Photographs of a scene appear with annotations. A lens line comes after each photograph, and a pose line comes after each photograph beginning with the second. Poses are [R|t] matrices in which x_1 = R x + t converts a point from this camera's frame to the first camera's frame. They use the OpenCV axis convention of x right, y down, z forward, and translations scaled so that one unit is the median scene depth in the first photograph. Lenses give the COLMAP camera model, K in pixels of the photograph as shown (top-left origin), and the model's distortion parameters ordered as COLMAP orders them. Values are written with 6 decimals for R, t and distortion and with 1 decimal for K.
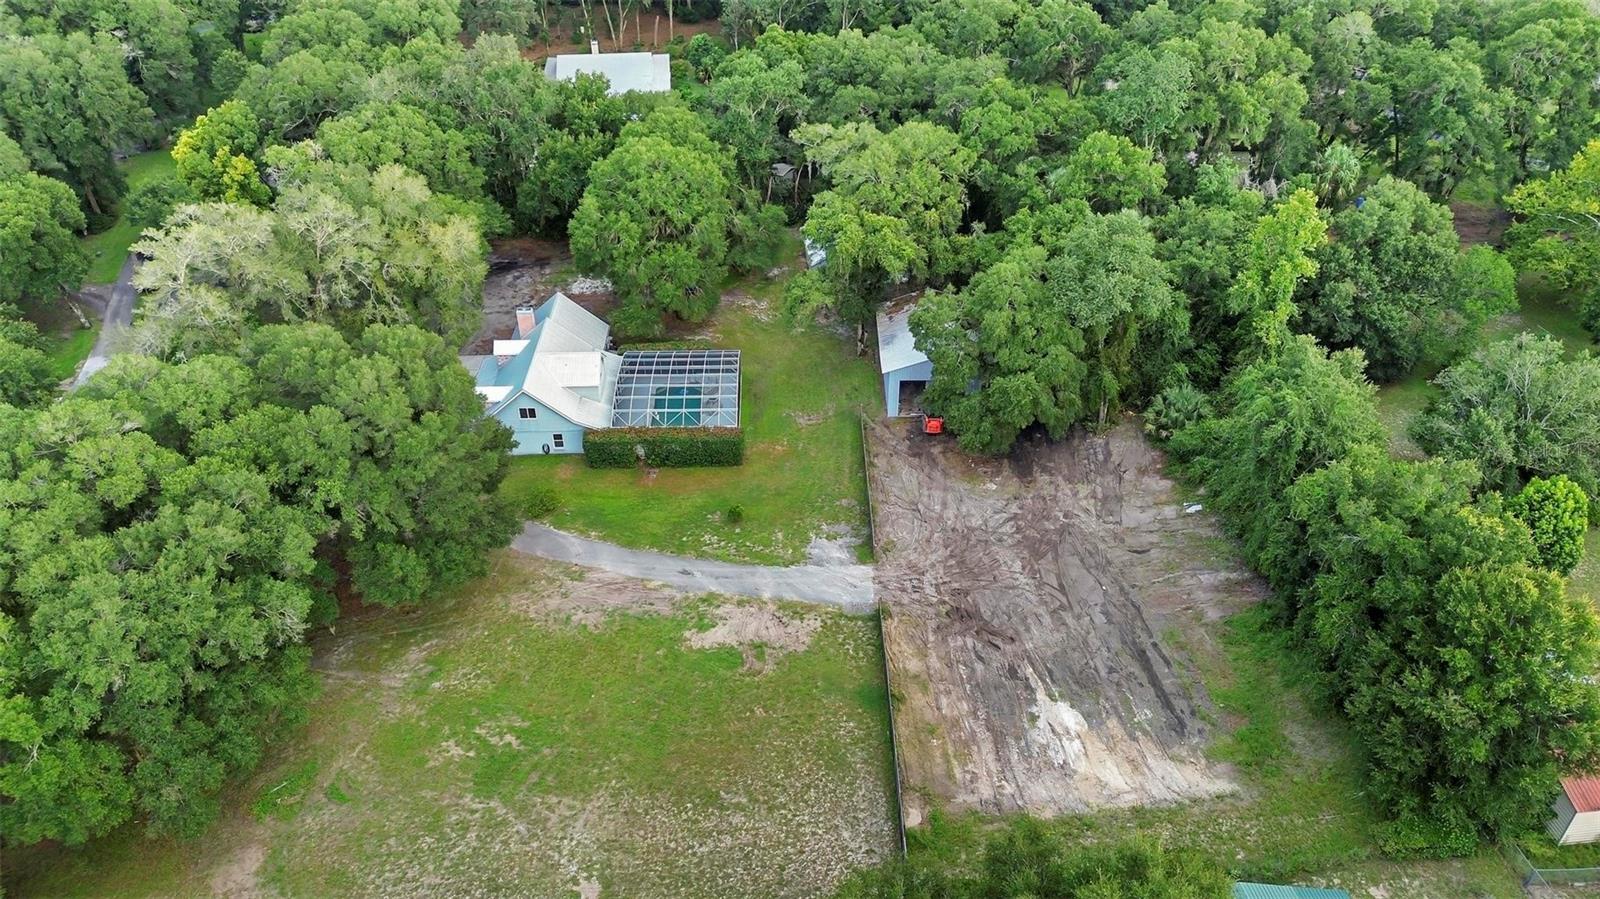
lens RADIAL K [[1128.4, 0, 812.8], [0, 1128.4, 443.9], [0, 0, 1]] dist [0.081539, -0.091198]
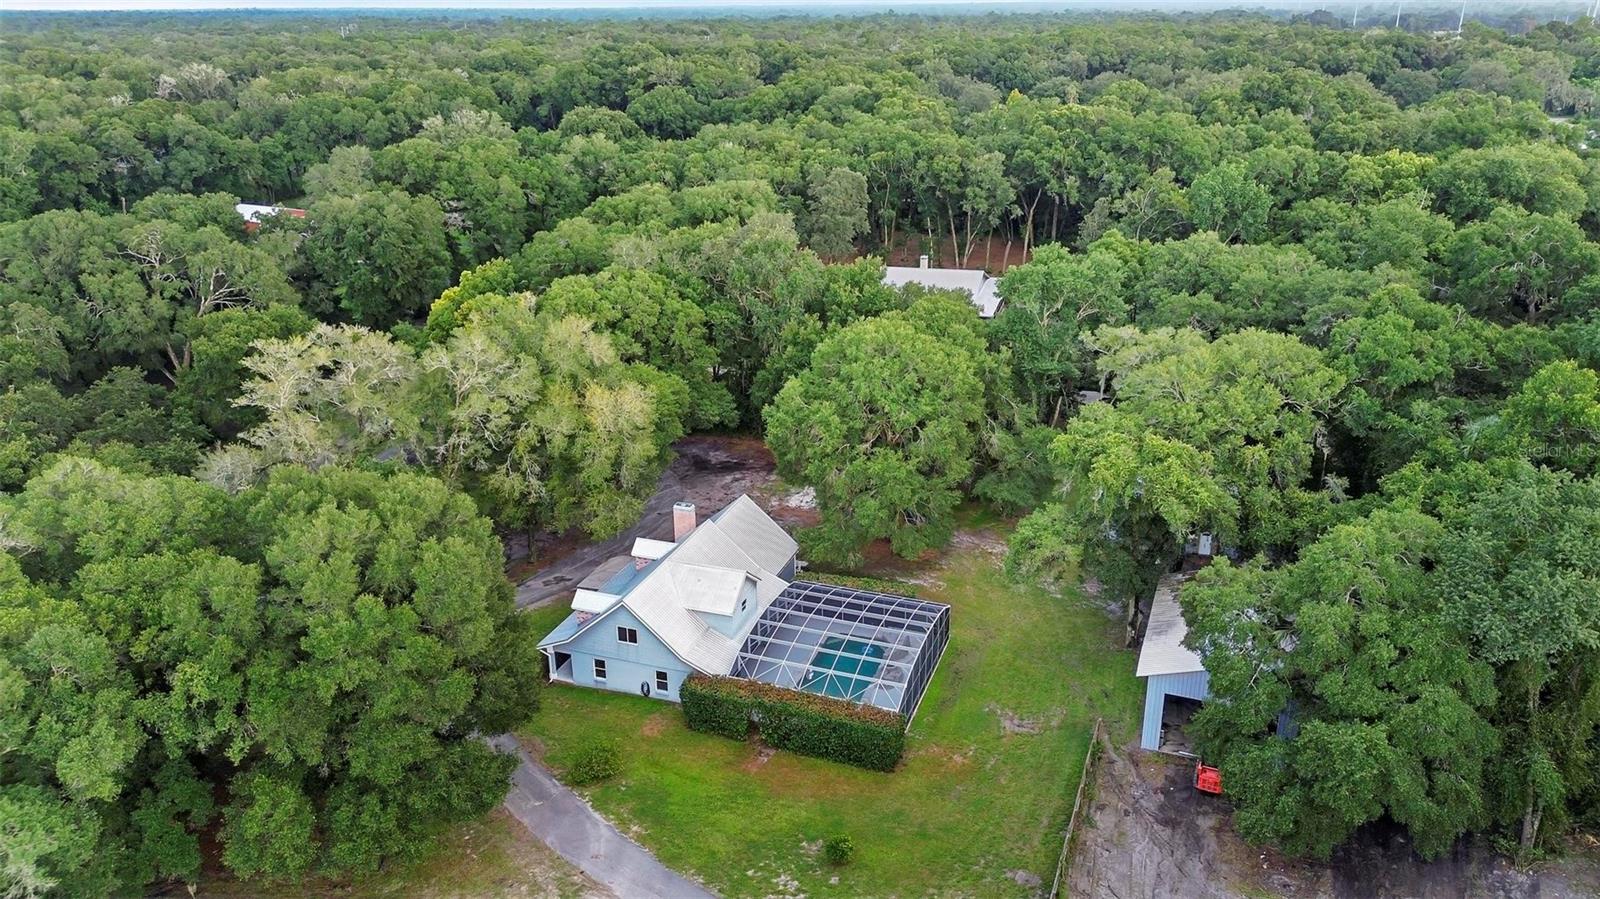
lens RADIAL K [[1128.4, 0, 812.8], [0, 1128.4, 443.9], [0, 0, 1]] dist [0.081539, -0.091198]
pose [[0.928440, 0.123435, -0.350377, 0.097840], [-0.202003, 0.959301, -0.197321, -0.023916], [0.311761, 0.253978, 0.915588, 0.312220]]
